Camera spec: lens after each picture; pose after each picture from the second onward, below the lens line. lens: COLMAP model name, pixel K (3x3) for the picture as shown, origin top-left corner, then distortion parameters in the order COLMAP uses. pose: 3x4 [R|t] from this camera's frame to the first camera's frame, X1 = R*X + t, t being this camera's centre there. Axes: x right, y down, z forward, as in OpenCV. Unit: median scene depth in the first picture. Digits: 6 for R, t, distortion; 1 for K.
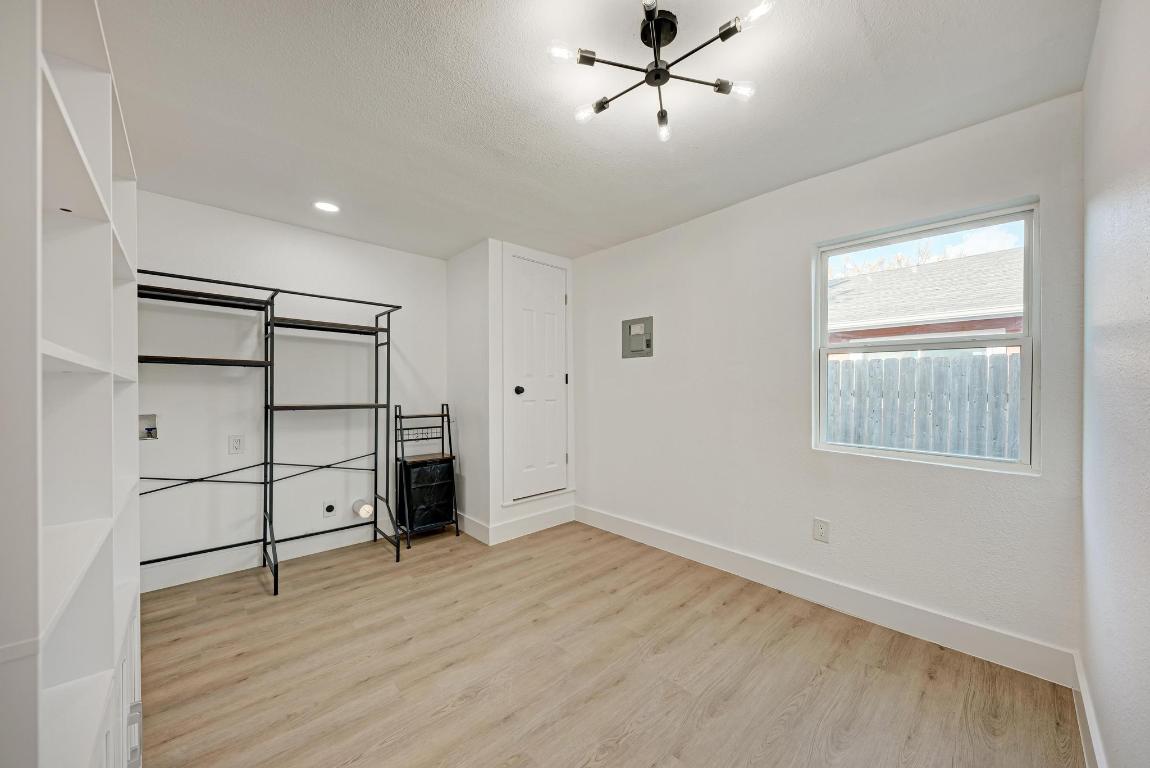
lens RADIAL K [[420.1, 0, 574.7], [0, 420.1, 385.9], [0, 0, 1]] dist [-0.001096, -0.000175]
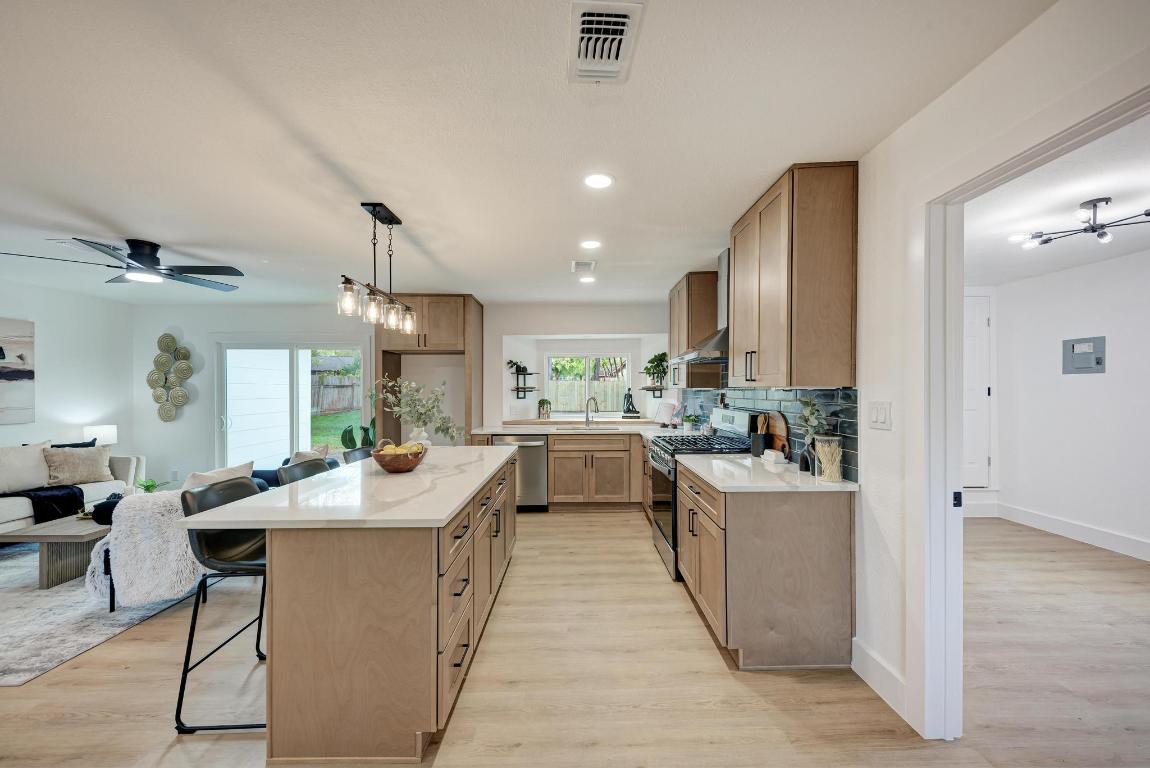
lens RADIAL K [[420.1, 0, 579.5], [0, 420.1, 389.0], [0, 0, 1]] dist [-0.001096, -0.000175]
pose [[0.735089, 0.001759, -0.677969, -0.077580], [-0.004098, 0.999990, -0.001848, -0.020671], [0.677959, 0.004136, 0.735088, -0.709678]]
